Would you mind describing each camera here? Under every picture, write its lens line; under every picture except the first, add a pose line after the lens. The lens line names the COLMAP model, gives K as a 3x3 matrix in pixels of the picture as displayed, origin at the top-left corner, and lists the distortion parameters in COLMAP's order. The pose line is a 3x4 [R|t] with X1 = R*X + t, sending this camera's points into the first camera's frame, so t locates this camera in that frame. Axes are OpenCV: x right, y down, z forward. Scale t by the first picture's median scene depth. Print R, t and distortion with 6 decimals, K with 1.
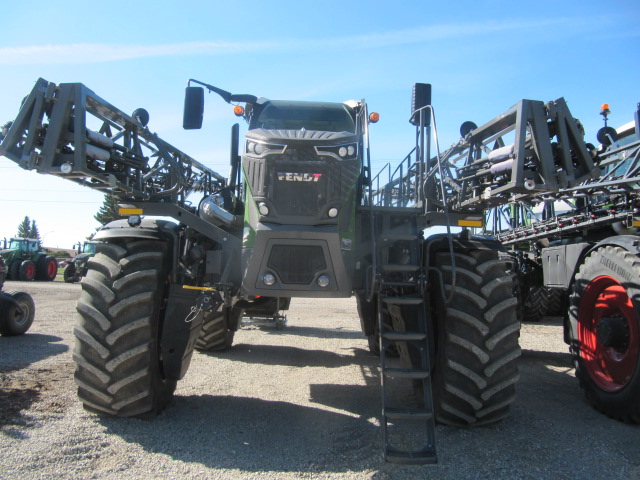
lens RADIAL K [[536.9, 0, 321.6], [0, 536.9, 245.2], [0, 0, 1]] dist [-0.057074, 0.039841]
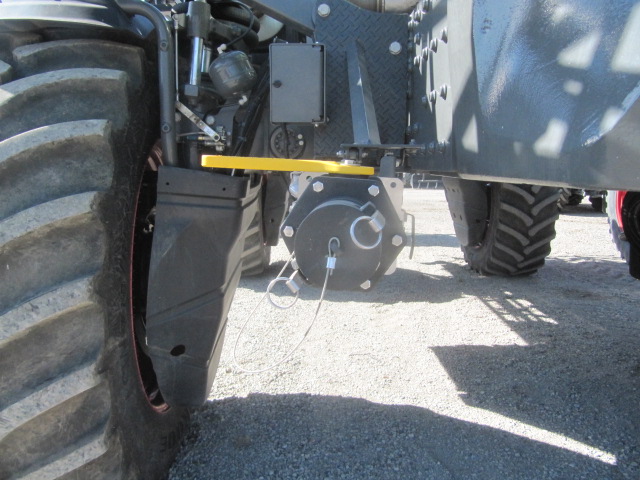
lens RADIAL K [[536.9, 0, 321.6], [0, 536.9, 245.2], [0, 0, 1]] dist [-0.057074, 0.039841]
pose [[0.999386, -0.029642, -0.018672, -0.169385], [0.032716, 0.980282, 0.194876, 0.056725], [0.012527, -0.195368, 0.980650, 0.640393]]
